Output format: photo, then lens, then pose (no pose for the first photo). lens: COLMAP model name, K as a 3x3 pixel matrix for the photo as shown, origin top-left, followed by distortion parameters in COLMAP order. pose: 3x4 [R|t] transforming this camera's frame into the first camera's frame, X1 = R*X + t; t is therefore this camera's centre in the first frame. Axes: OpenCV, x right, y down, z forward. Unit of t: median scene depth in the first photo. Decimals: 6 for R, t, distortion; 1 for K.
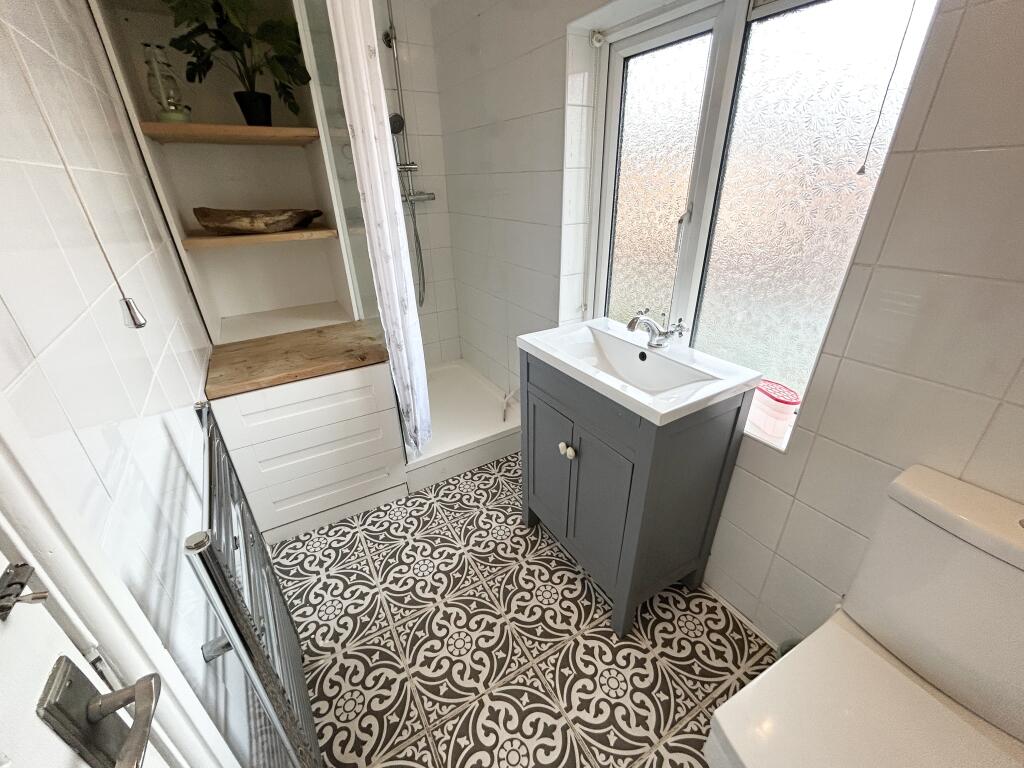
lens RADIAL K [[414.9, 0, 511.9], [0, 414.9, 384.7], [0, 0, 1]] dist [-0.001321, 0.001102]
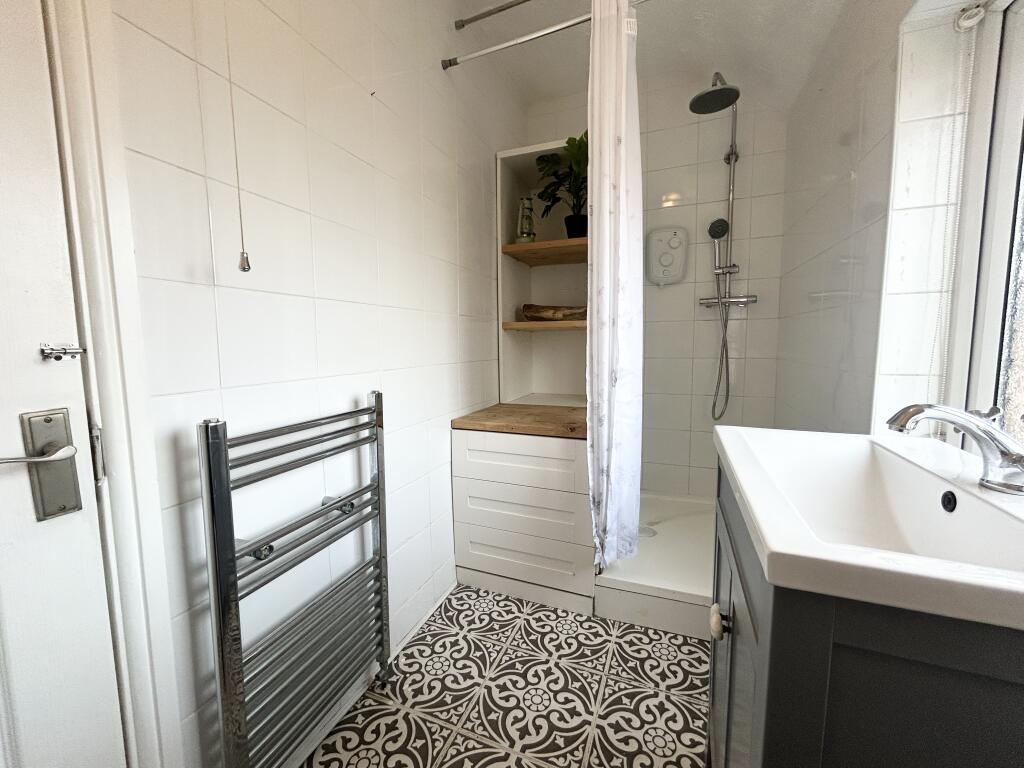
lens RADIAL K [[414.9, 0, 511.9], [0, 414.9, 384.7], [0, 0, 1]] dist [-0.001321, 0.001102]
pose [[0.605191, 0.097172, -0.790127, 0.295004], [-0.357406, 0.920037, -0.160603, 0.044450], [0.711340, 0.379592, 0.591528, 0.282606]]
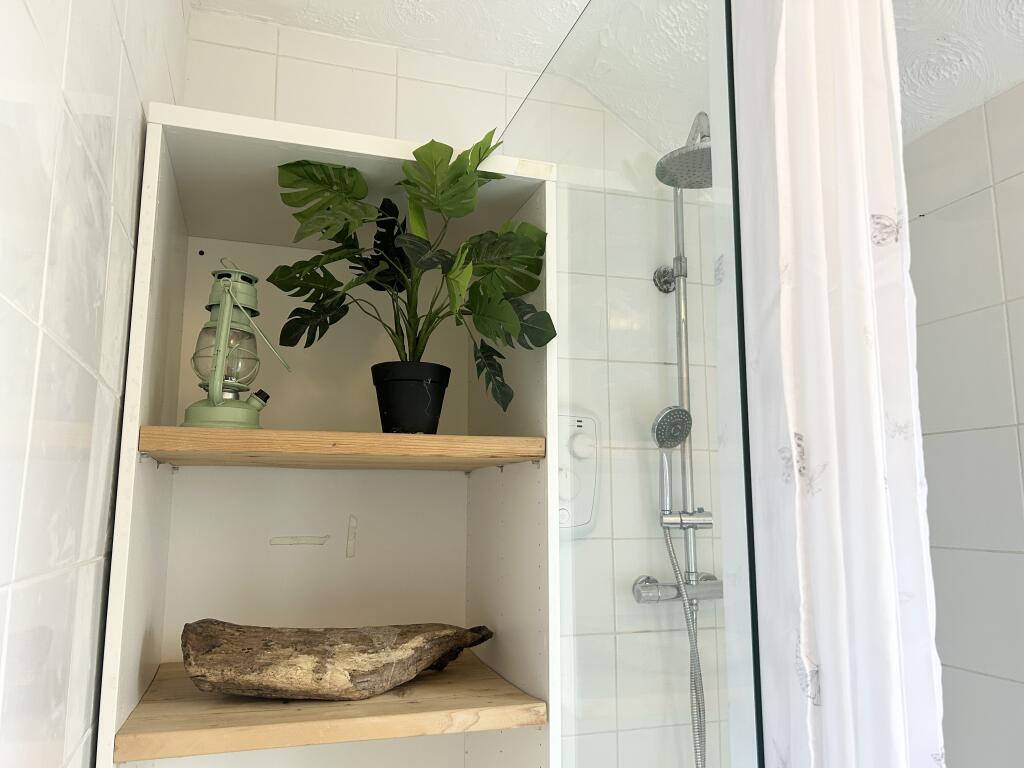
lens RADIAL K [[761.5, 0, 510.5], [0, 761.5, 391.5], [0, 0, 1]] dist [0.031633, -0.001931]
pose [[0.974244, -0.014763, -0.225014, -0.338865], [-0.116831, 0.820438, -0.559671, -0.253864], [0.192873, 0.571545, 0.797582, 0.404080]]
